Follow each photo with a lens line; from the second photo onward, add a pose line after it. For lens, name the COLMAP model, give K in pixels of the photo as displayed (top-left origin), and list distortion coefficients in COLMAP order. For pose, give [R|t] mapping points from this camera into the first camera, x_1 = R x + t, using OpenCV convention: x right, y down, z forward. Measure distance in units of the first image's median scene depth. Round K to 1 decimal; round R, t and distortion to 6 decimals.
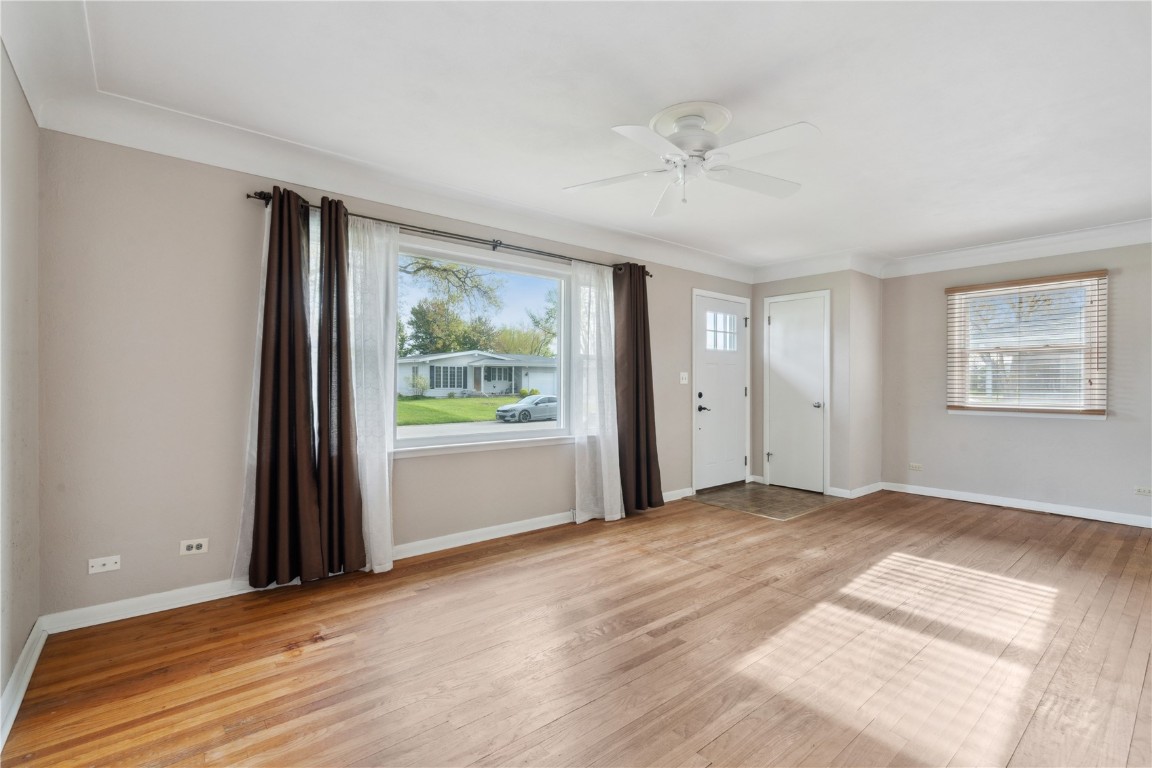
lens RADIAL K [[522.8, 0, 573.9], [0, 522.8, 382.6], [0, 0, 1]] dist [0.000136, -0.000329]
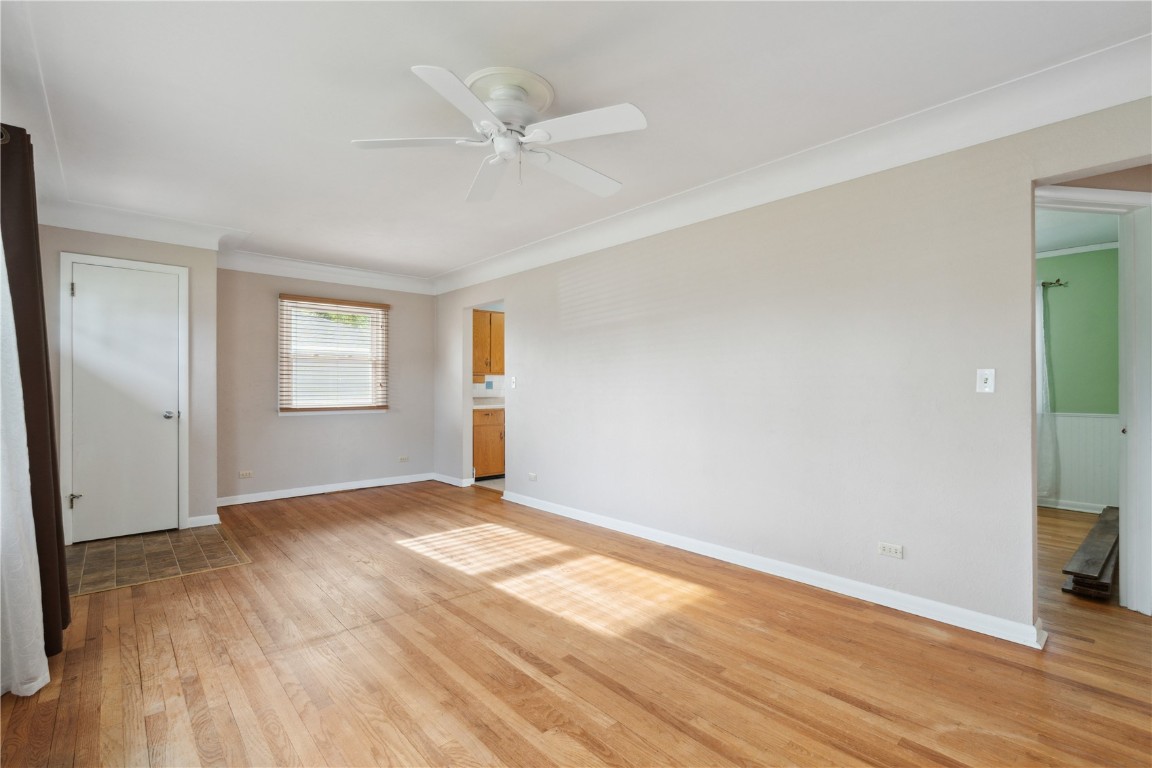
lens RADIAL K [[522.8, 0, 578.9], [0, 522.8, 387.1], [0, 0, 1]] dist [0.000136, -0.000329]
pose [[-0.035768, -0.002336, 0.999357, -0.460612], [0.001566, 0.999996, 0.002393, 0.001776], [-0.999359, 0.001651, -0.035764, 0.630224]]
